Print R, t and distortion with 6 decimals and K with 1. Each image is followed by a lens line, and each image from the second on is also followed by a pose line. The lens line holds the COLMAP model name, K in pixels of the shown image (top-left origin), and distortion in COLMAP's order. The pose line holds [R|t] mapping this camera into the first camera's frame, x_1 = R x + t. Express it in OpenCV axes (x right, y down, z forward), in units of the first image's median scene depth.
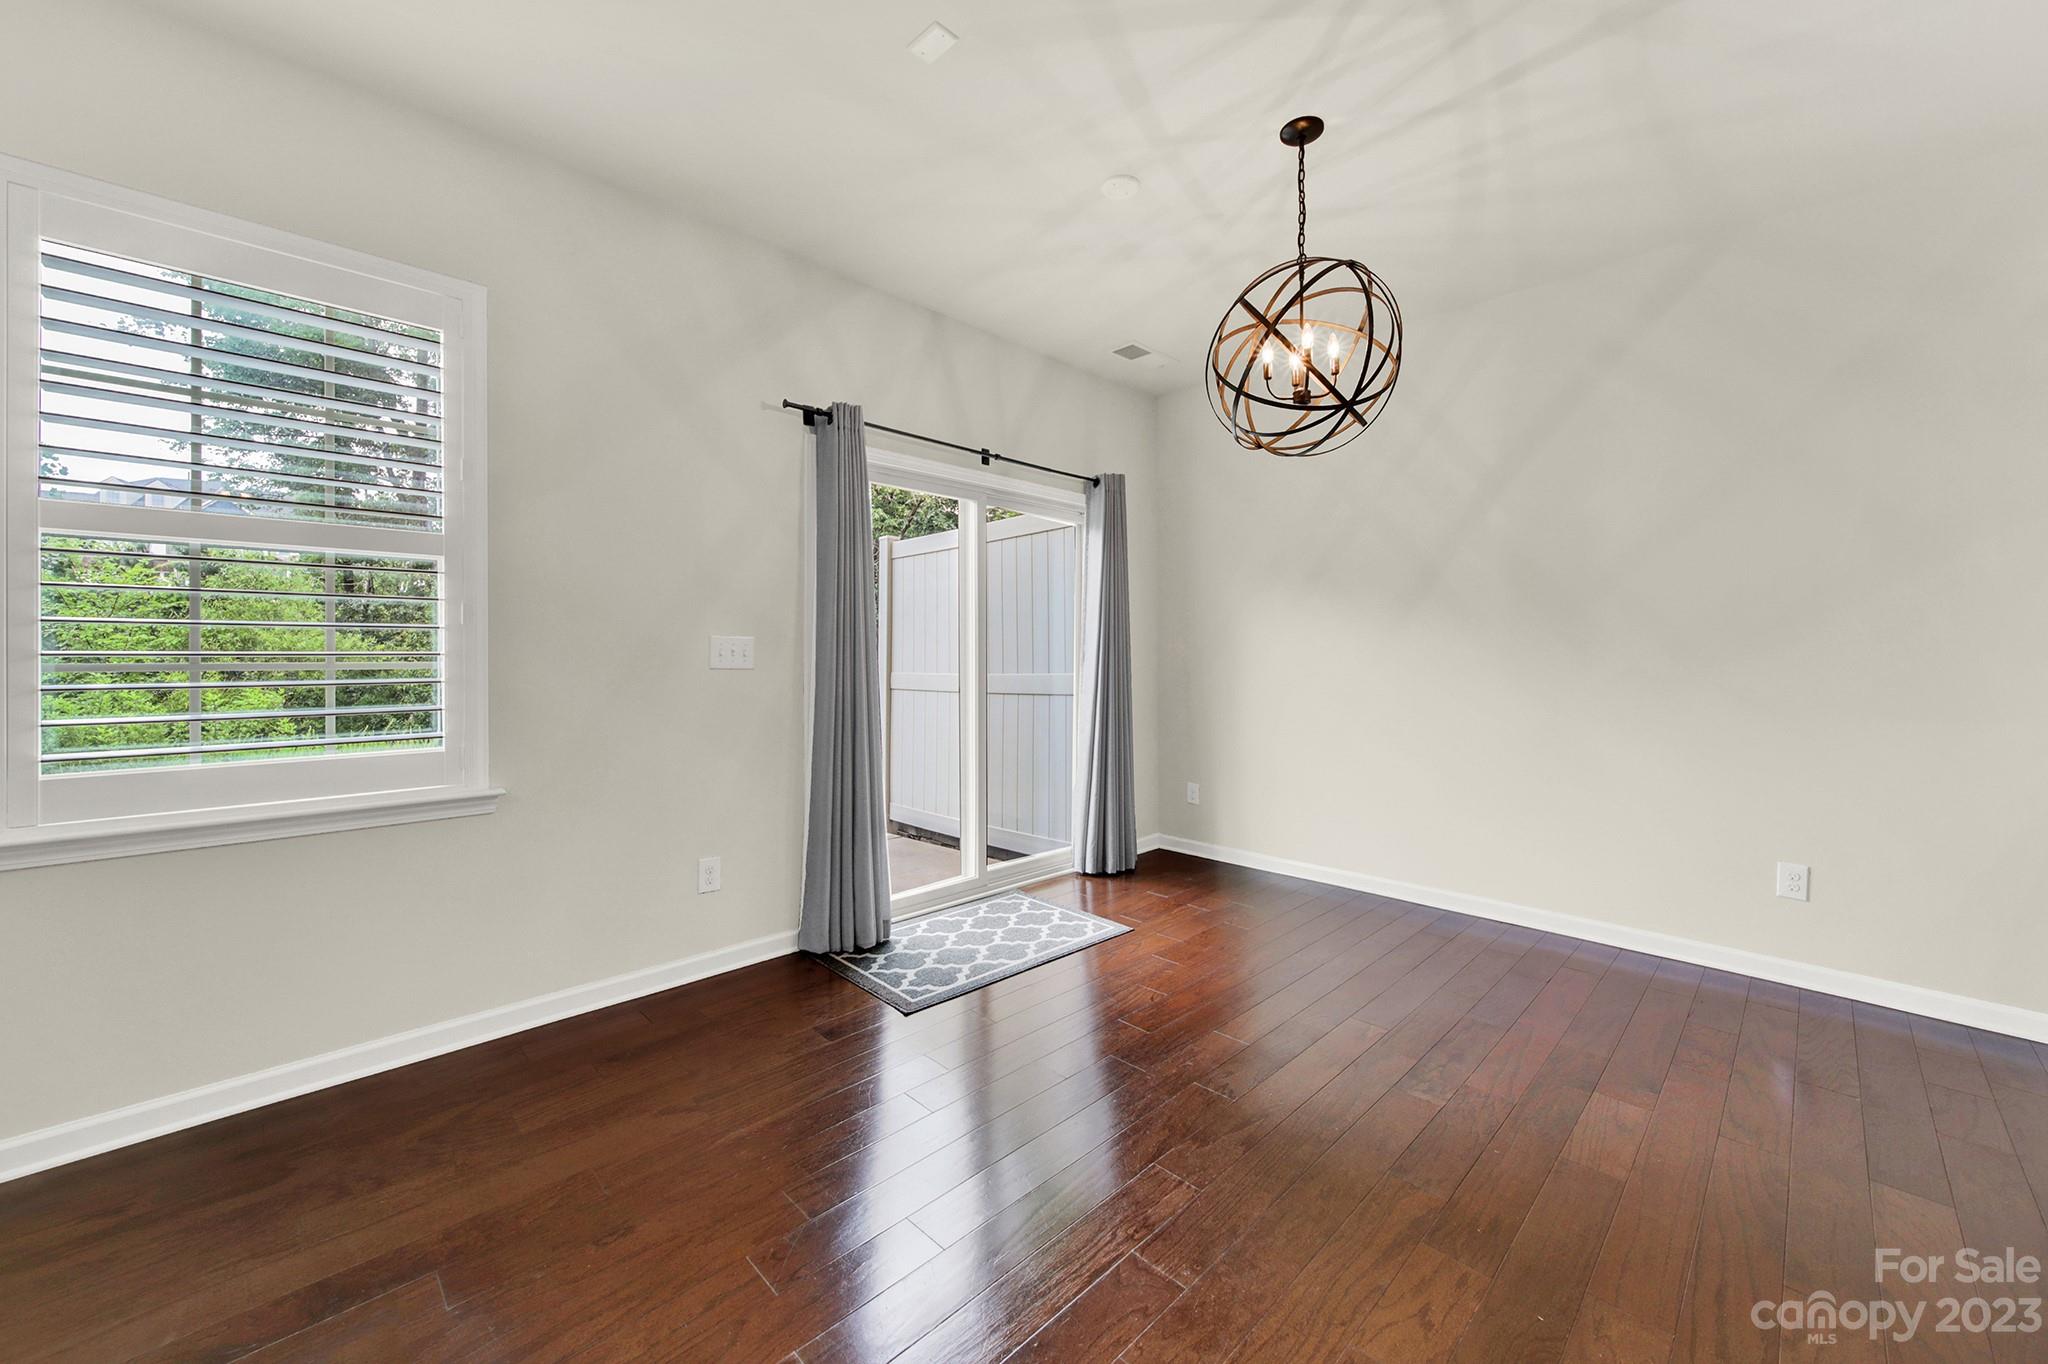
lens RADIAL K [[738.8, 0, 1062.3], [0, 738.8, 651.9], [0, 0, 1]] dist [-0.002572, -0.000166]
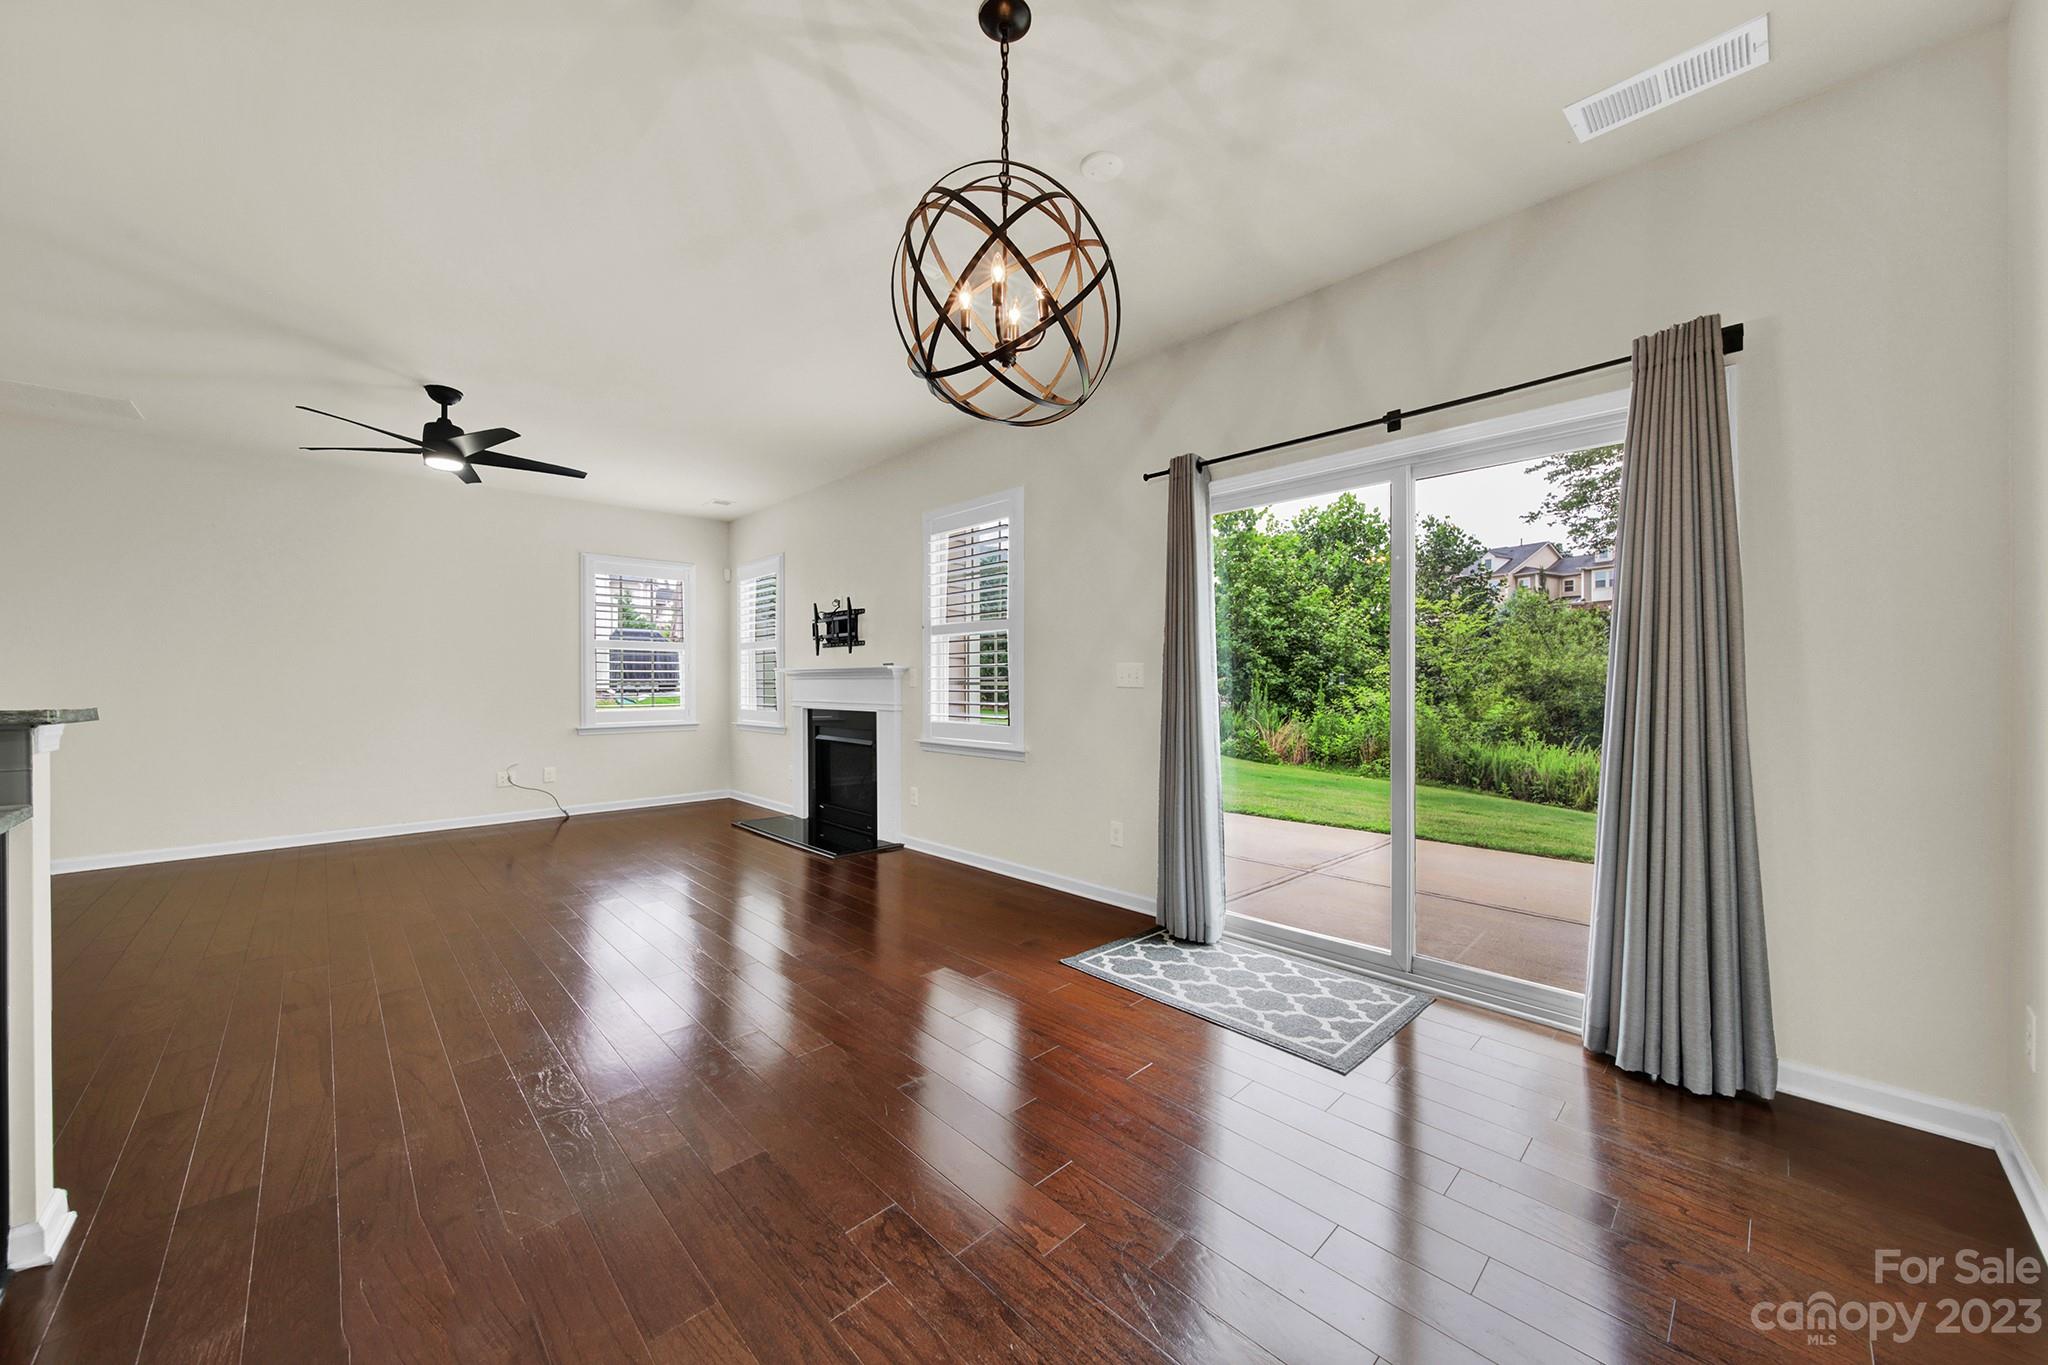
lens RADIAL K [[738.8, 0, 1028.8], [0, 738.8, 681.2], [0, 0, 1]] dist [-0.002572, -0.000166]
pose [[-0.004175, 0.007191, -0.999965, 0.882435], [0.015344, 0.999857, 0.007126, -0.001426], [0.999874, -0.015314, -0.004285, 0.800518]]
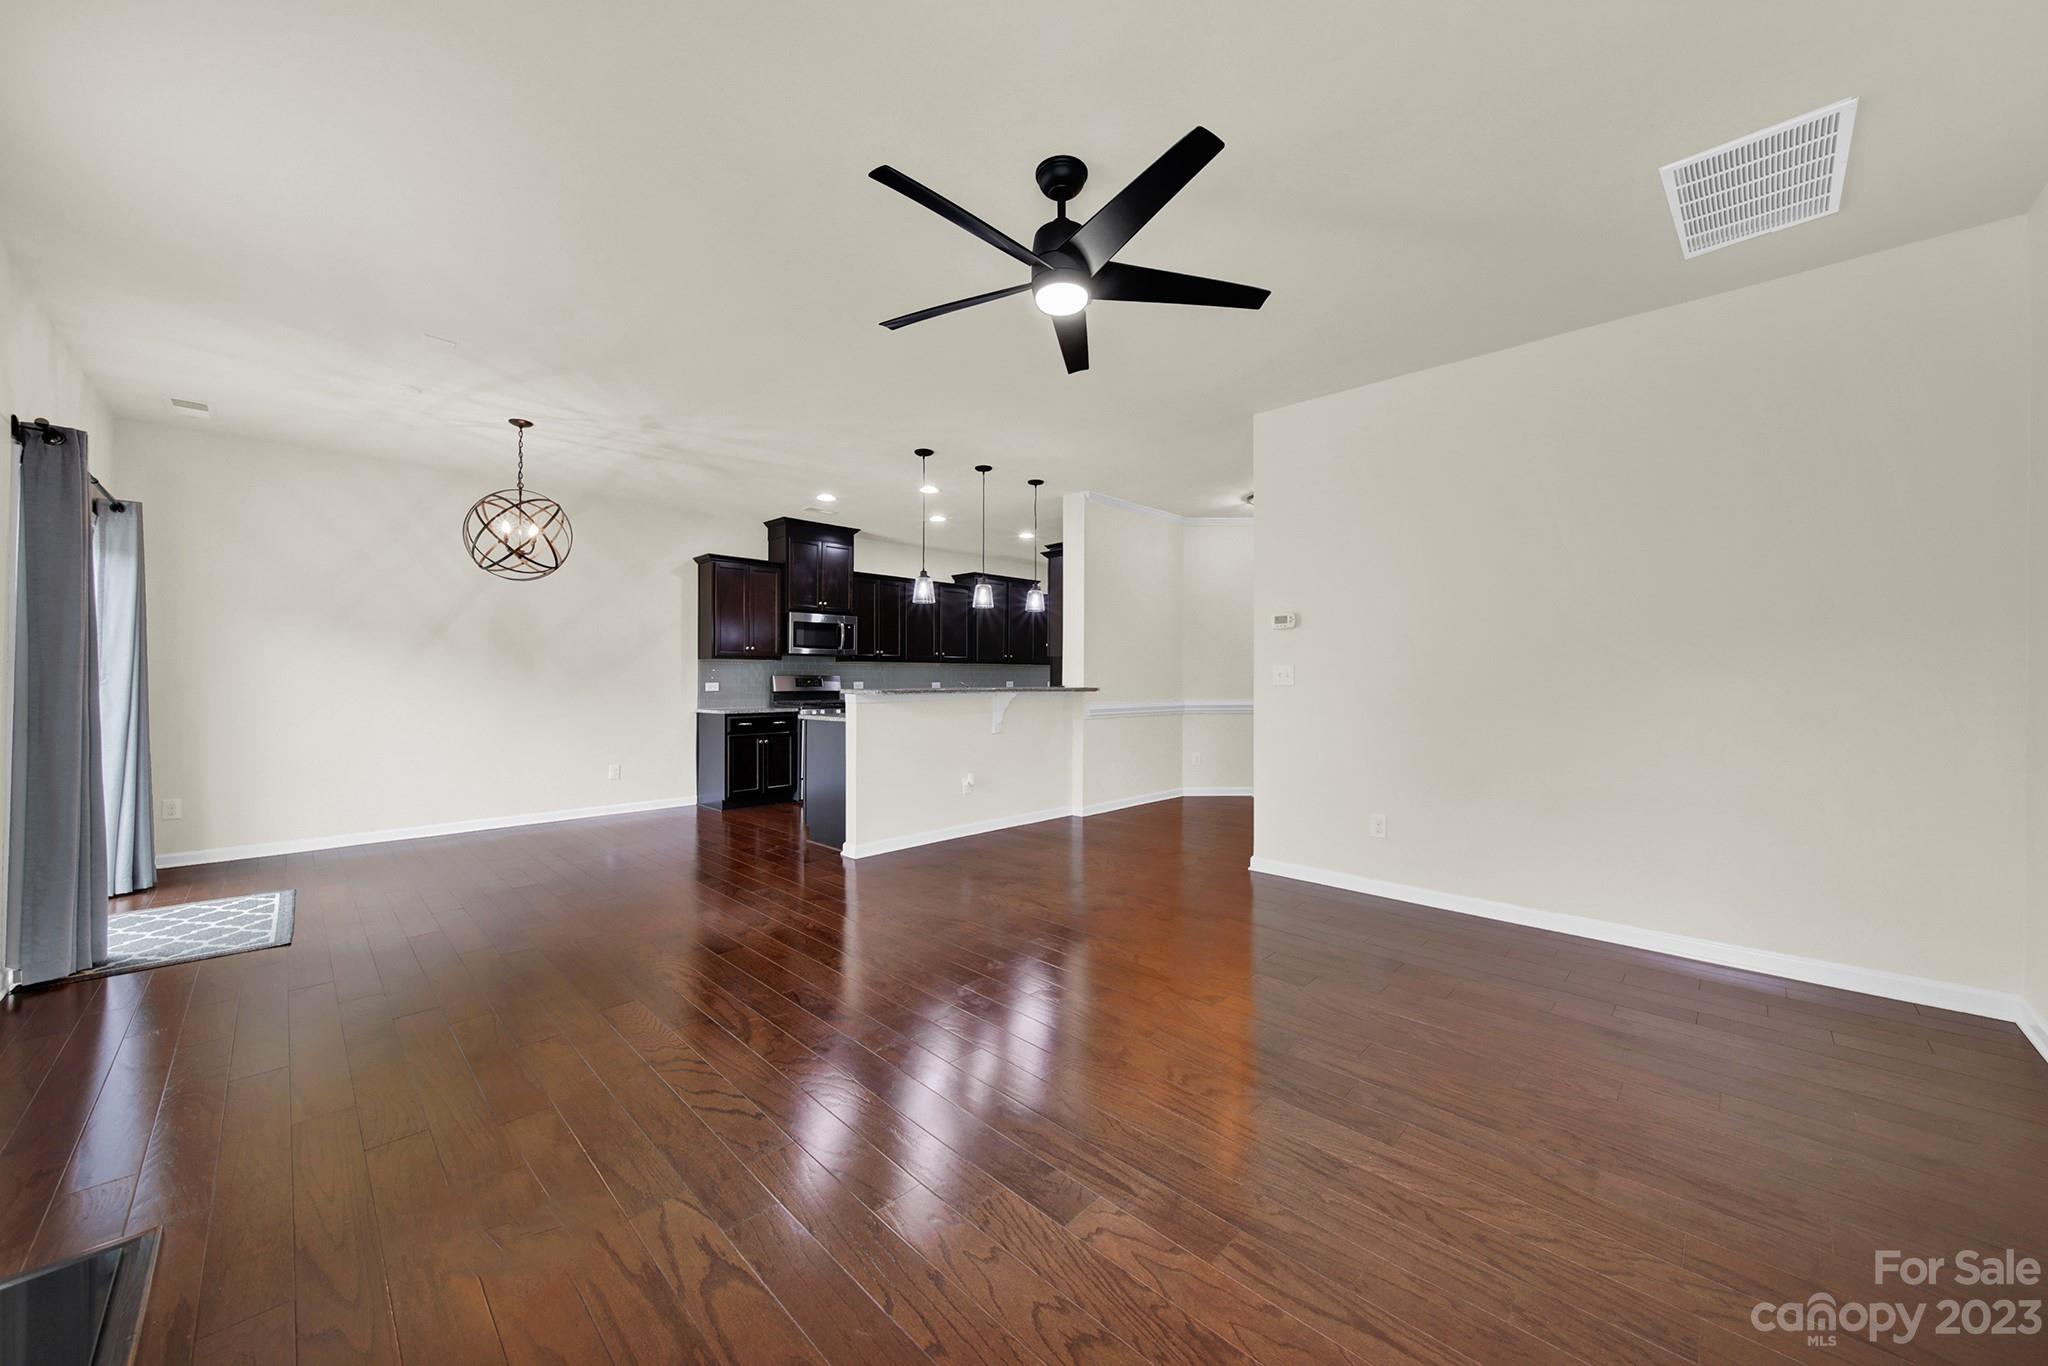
lens RADIAL K [[738.8, 0, 1026.5], [0, 738.8, 674.3], [0, 0, 1]] dist [-0.002572, -0.000166]
pose [[-0.011634, 0.004461, 0.999922, -1.362869], [-0.011371, 0.999925, -0.004594, -0.011723], [-0.999868, -0.011424, -0.011582, -0.301669]]
